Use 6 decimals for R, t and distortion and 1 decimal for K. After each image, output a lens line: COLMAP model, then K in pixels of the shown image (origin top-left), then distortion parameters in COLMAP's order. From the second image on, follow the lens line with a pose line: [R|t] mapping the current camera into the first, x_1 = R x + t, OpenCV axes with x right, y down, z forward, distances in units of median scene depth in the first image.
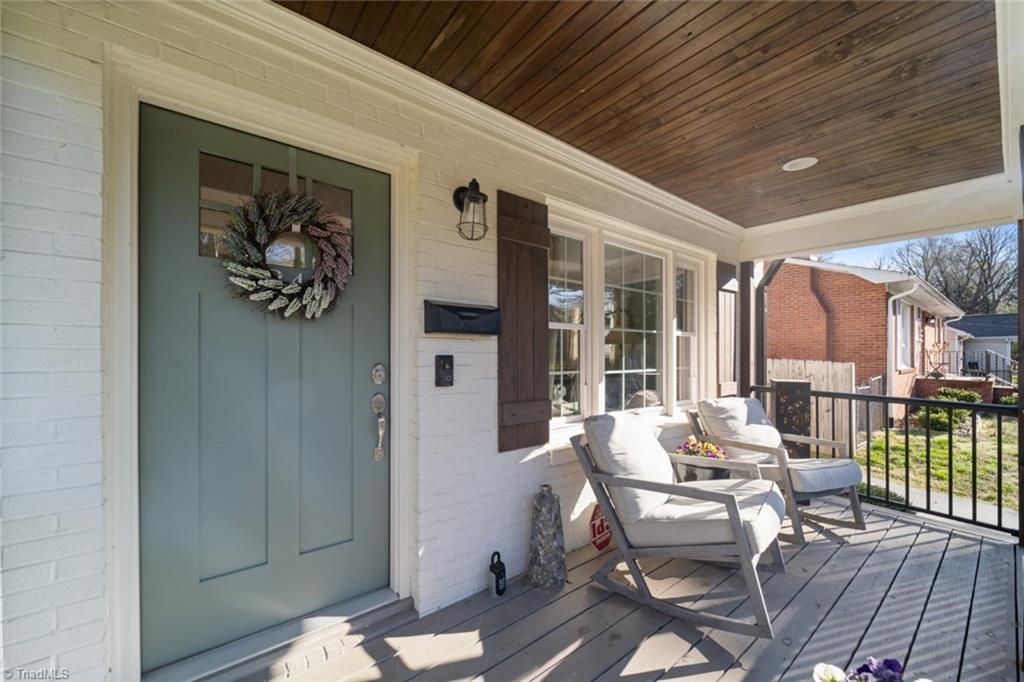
lens RADIAL K [[389.8, 0, 521.5], [0, 389.8, 344.8], [0, 0, 1]] dist [-0.000007, -0.000331]
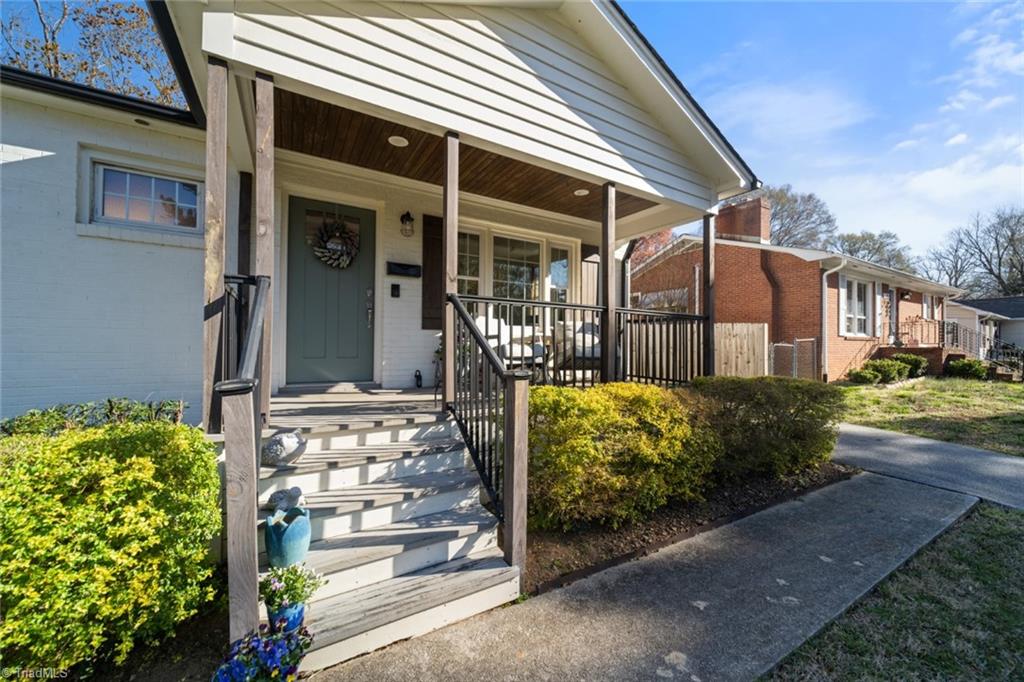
lens RADIAL K [[392.0, 0, 523.1], [0, 392.0, 336.7], [0, 0, 1]] dist [-0.000396, -0.000429]
pose [[0.993644, -0.005277, -0.112448, 0.782887], [0.004434, 0.999960, -0.007749, 0.339647], [0.112485, 0.007201, 0.993627, -1.206983]]
